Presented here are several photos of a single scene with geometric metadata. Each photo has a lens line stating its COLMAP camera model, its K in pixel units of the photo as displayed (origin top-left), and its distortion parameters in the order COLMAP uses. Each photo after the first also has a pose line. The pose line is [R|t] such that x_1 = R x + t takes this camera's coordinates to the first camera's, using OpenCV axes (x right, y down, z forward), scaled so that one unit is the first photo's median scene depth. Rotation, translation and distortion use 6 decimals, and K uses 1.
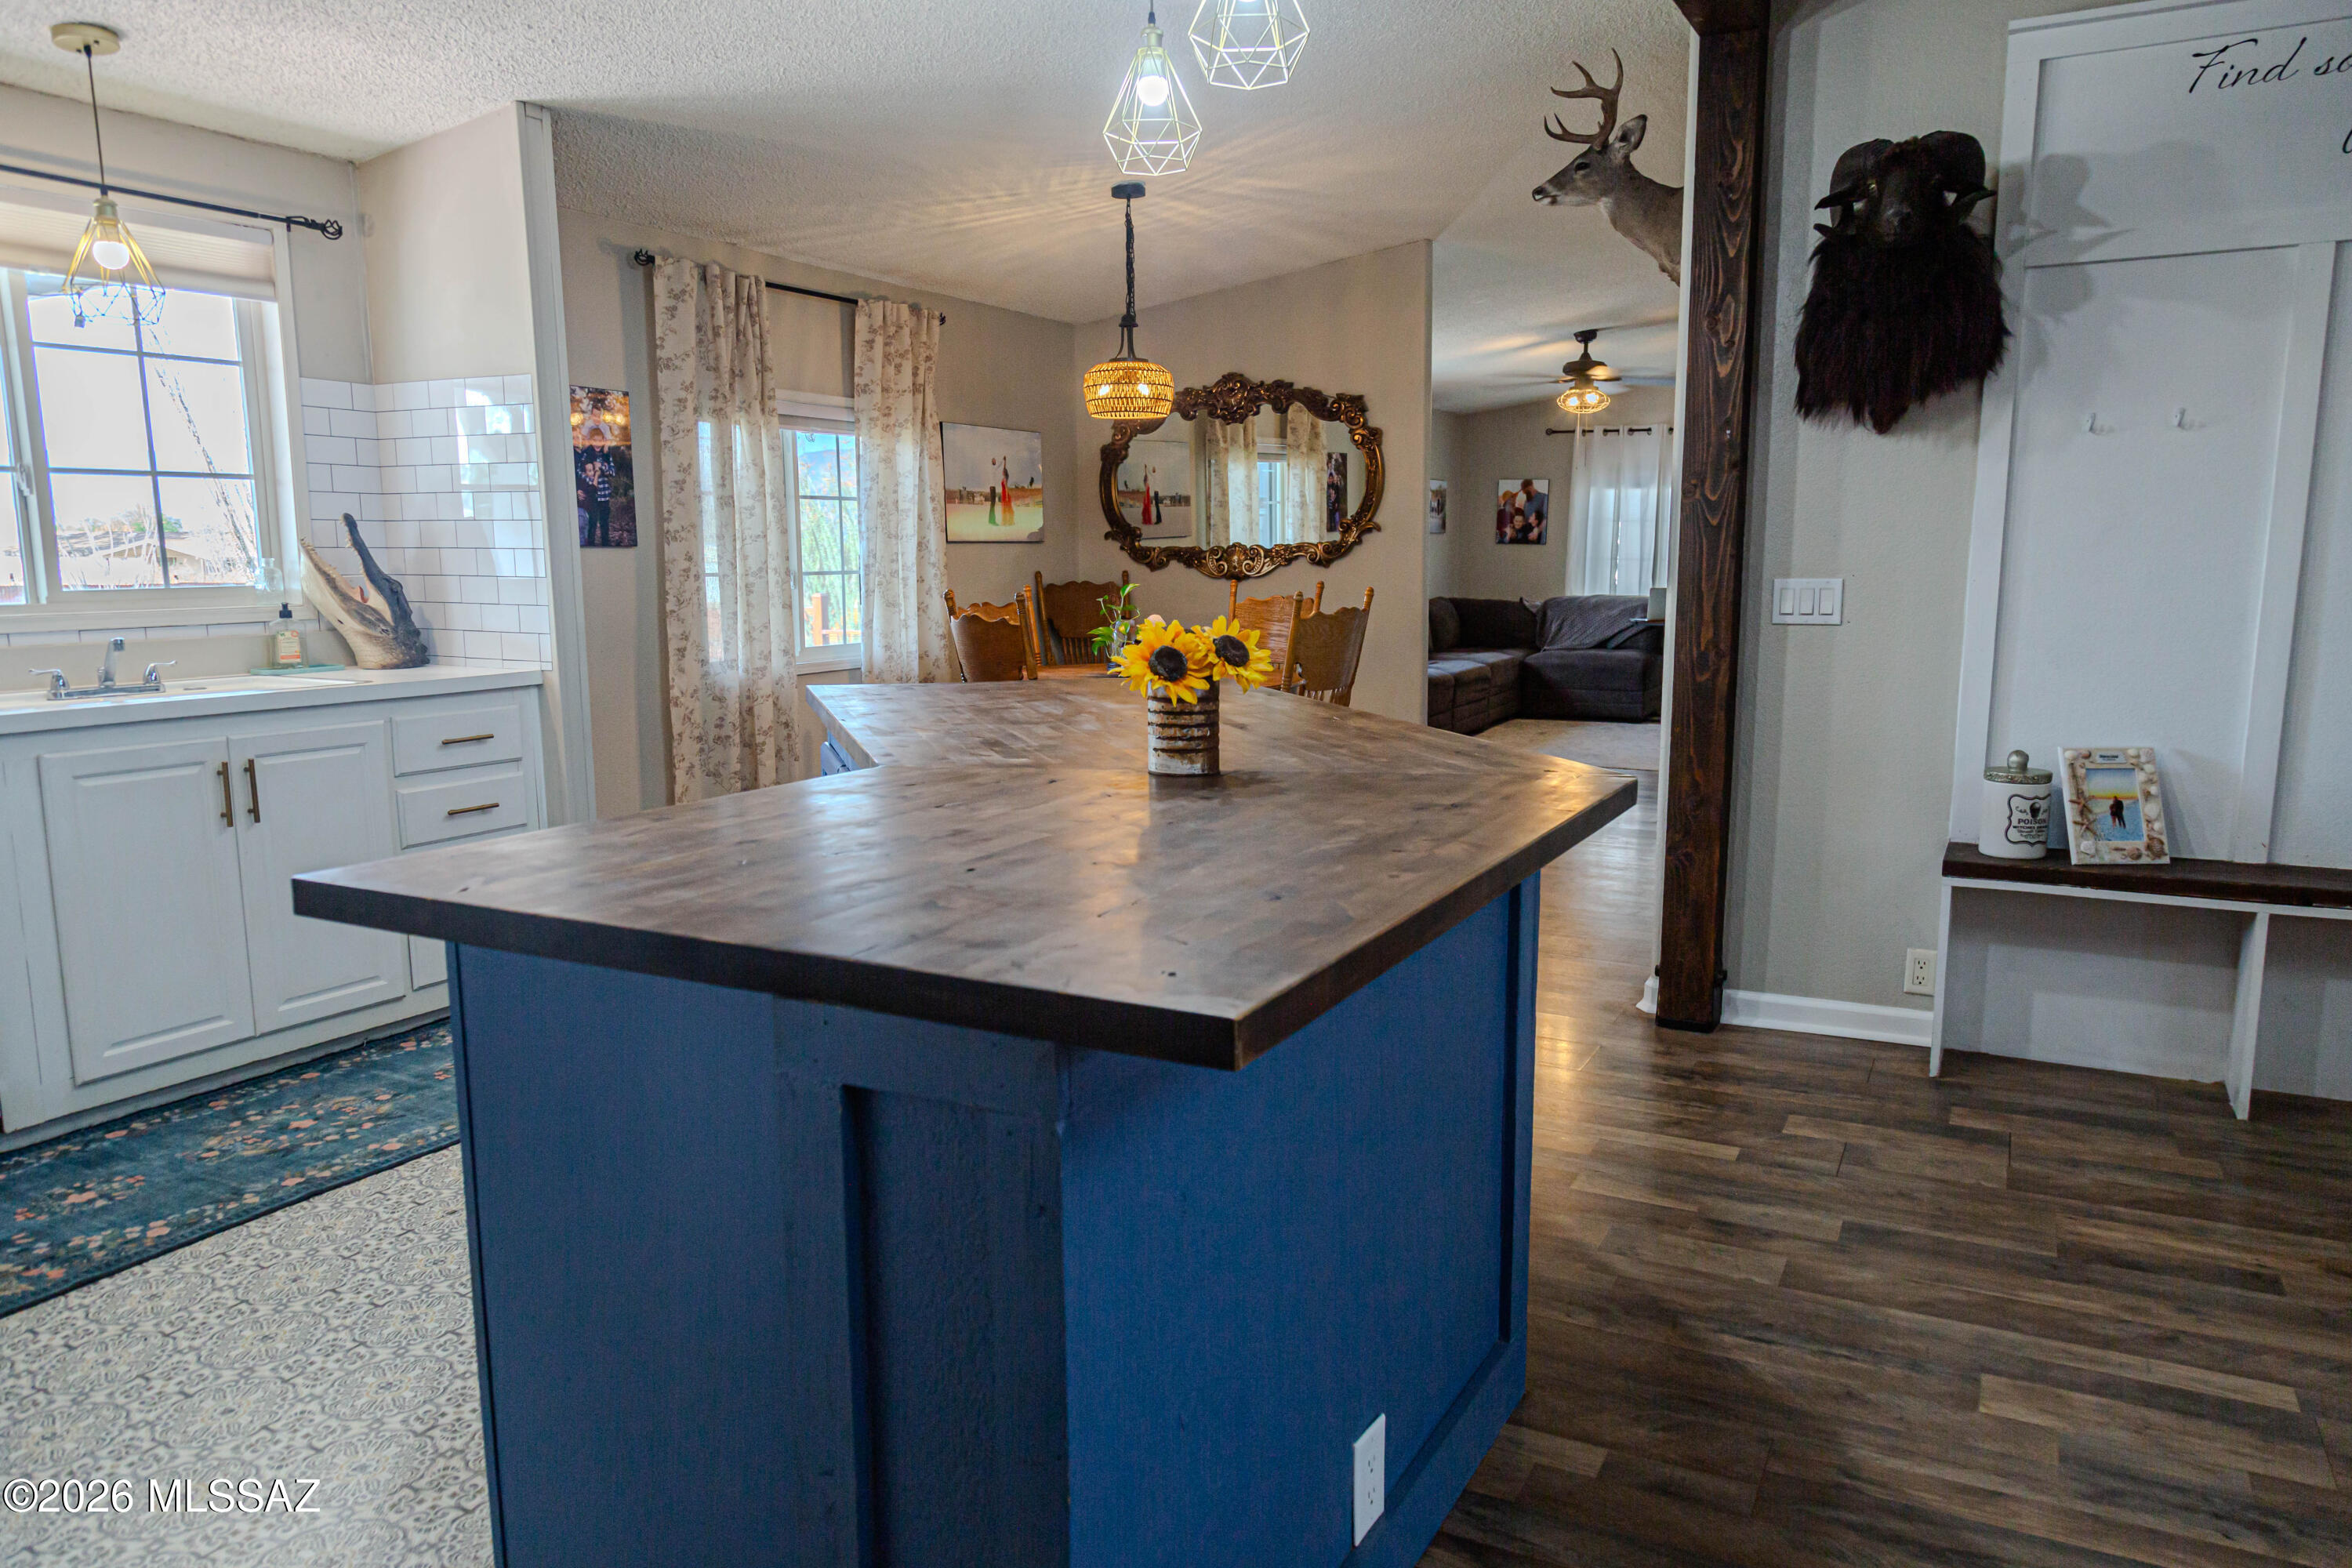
lens RADIAL K [[1577.8, 0, 1190.9], [0, 1577.8, 800.4], [0, 0, 1]] dist [0.007170, -0.000713]
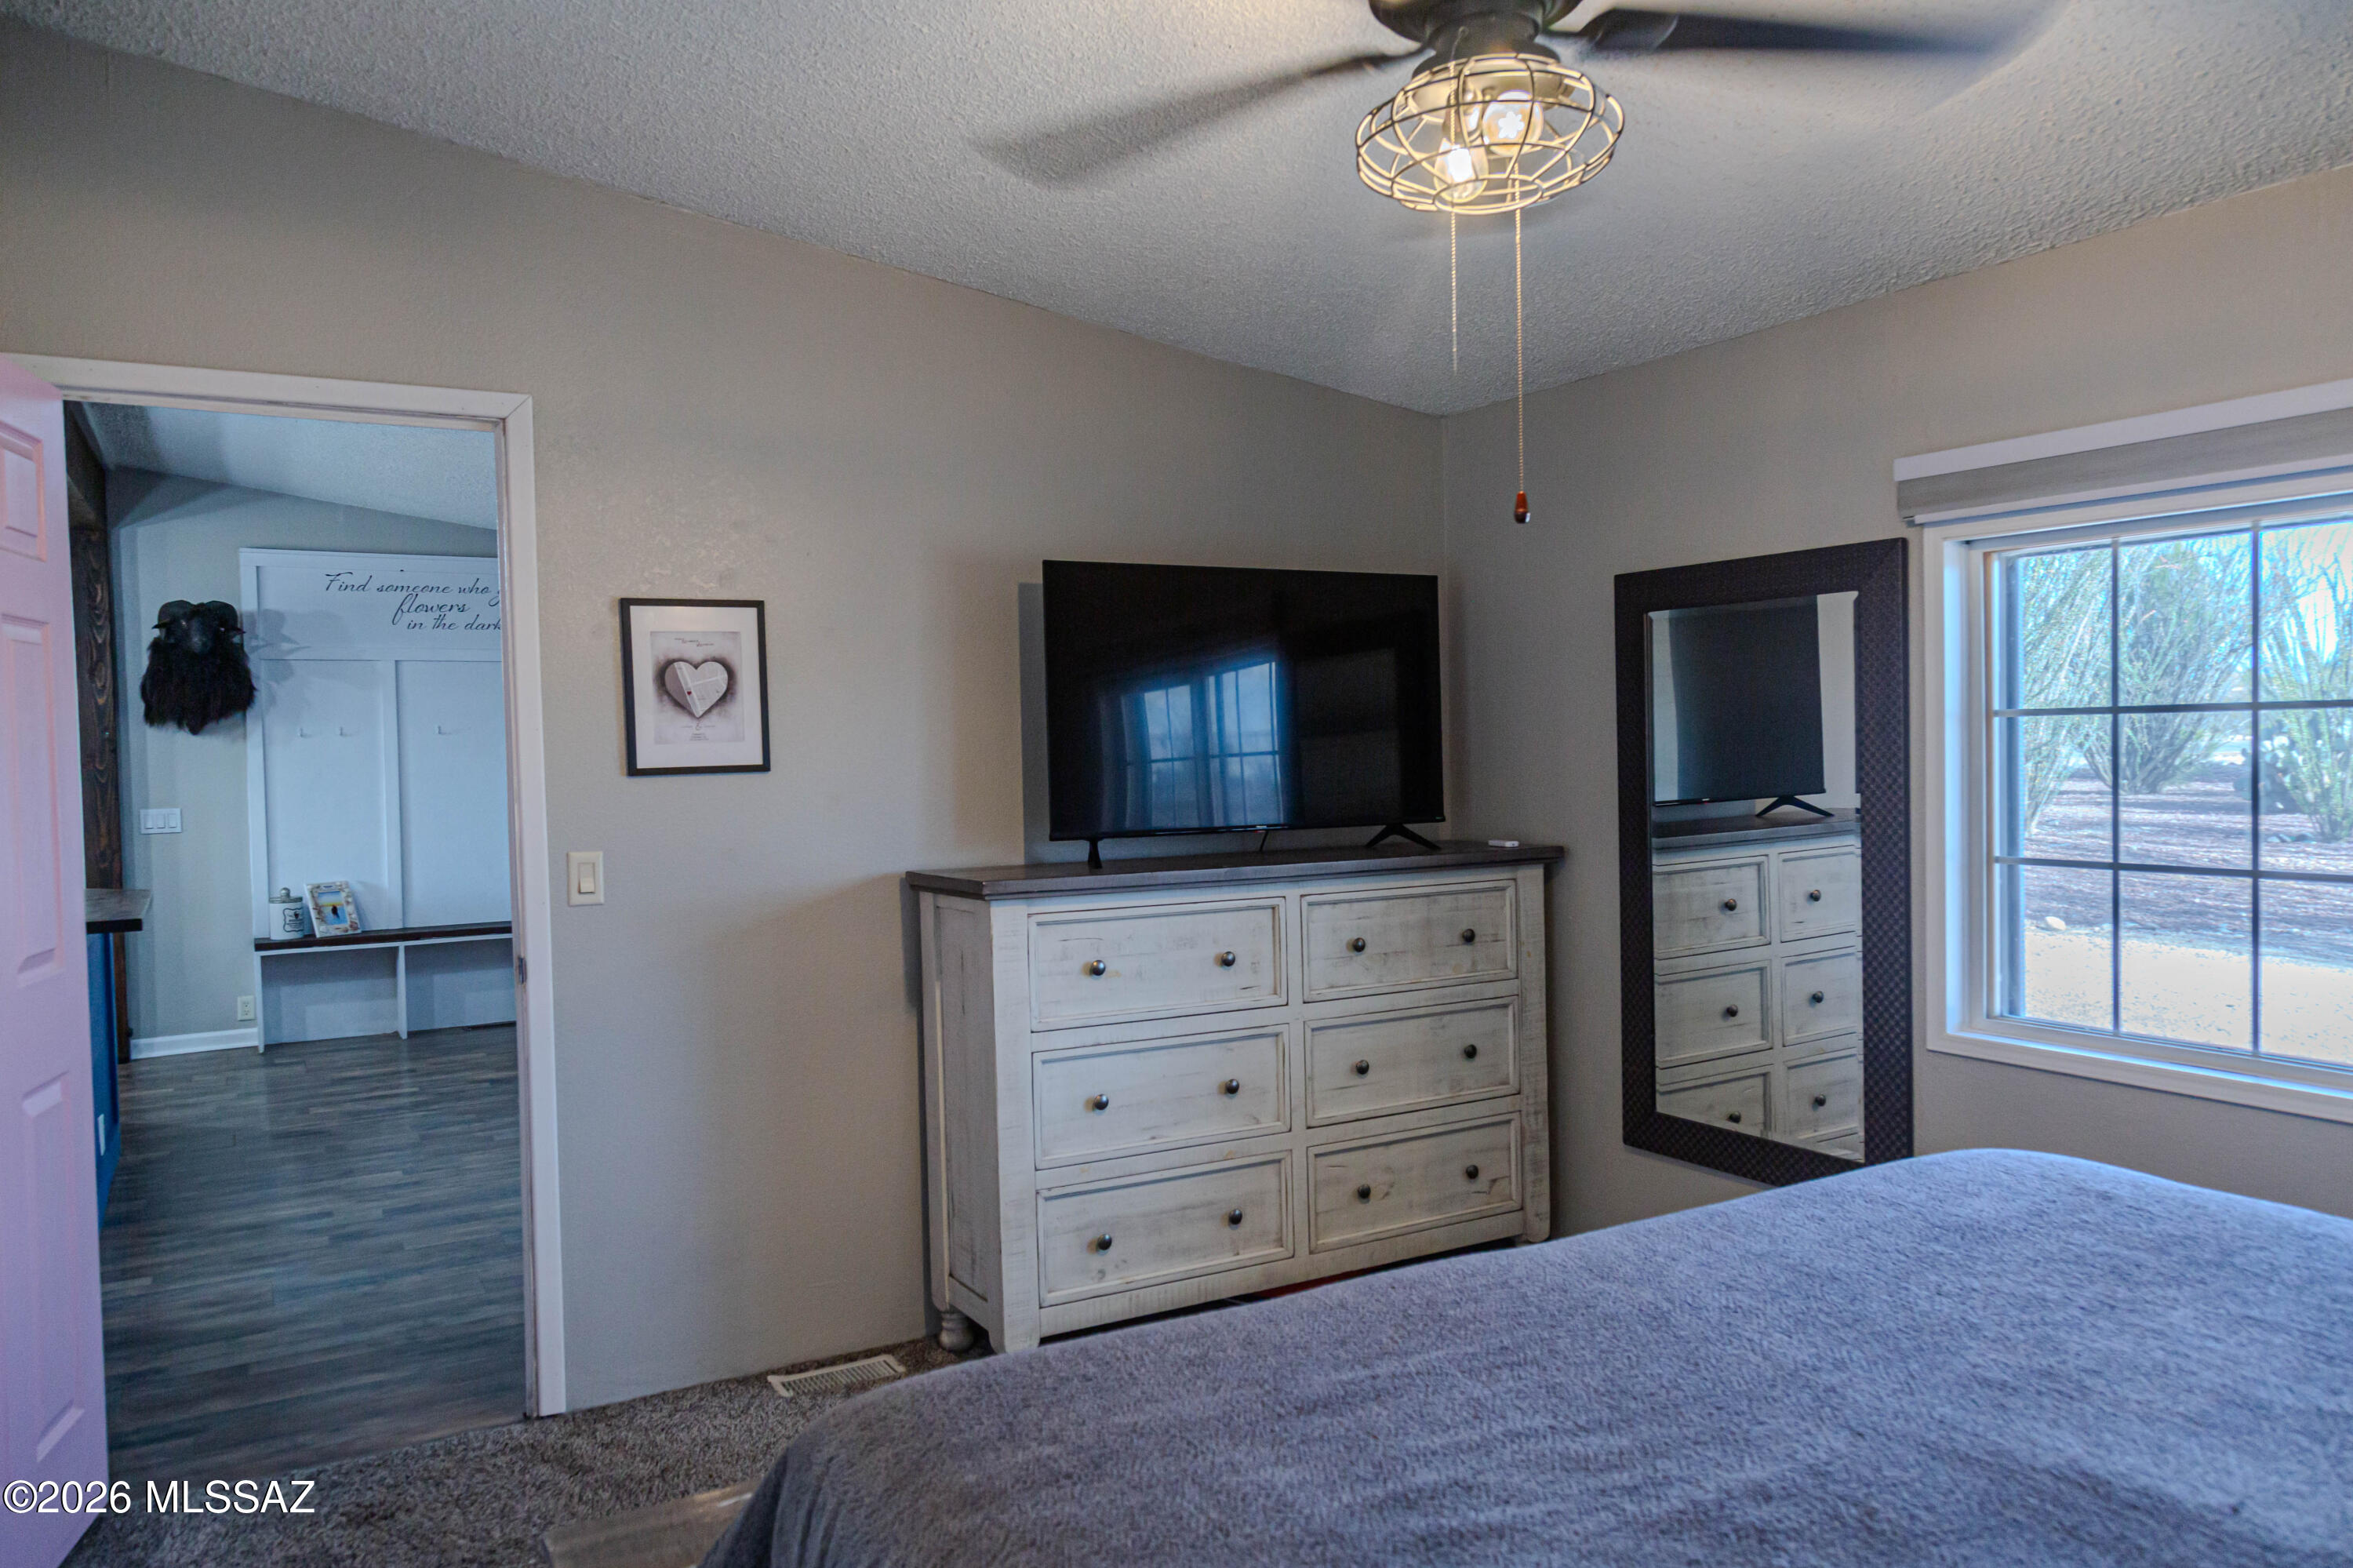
lens RADIAL K [[1629.3, 0, 1176.0], [0, 1629.3, 799.3], [0, 0, 1]] dist [0.018362, 0.002316]
pose [[0.534911, -0.033914, 0.844227, -0.670265], [0.148446, 0.987424, -0.054390, 0.146442], [-0.831765, 0.154416, 0.533219, -1.150295]]
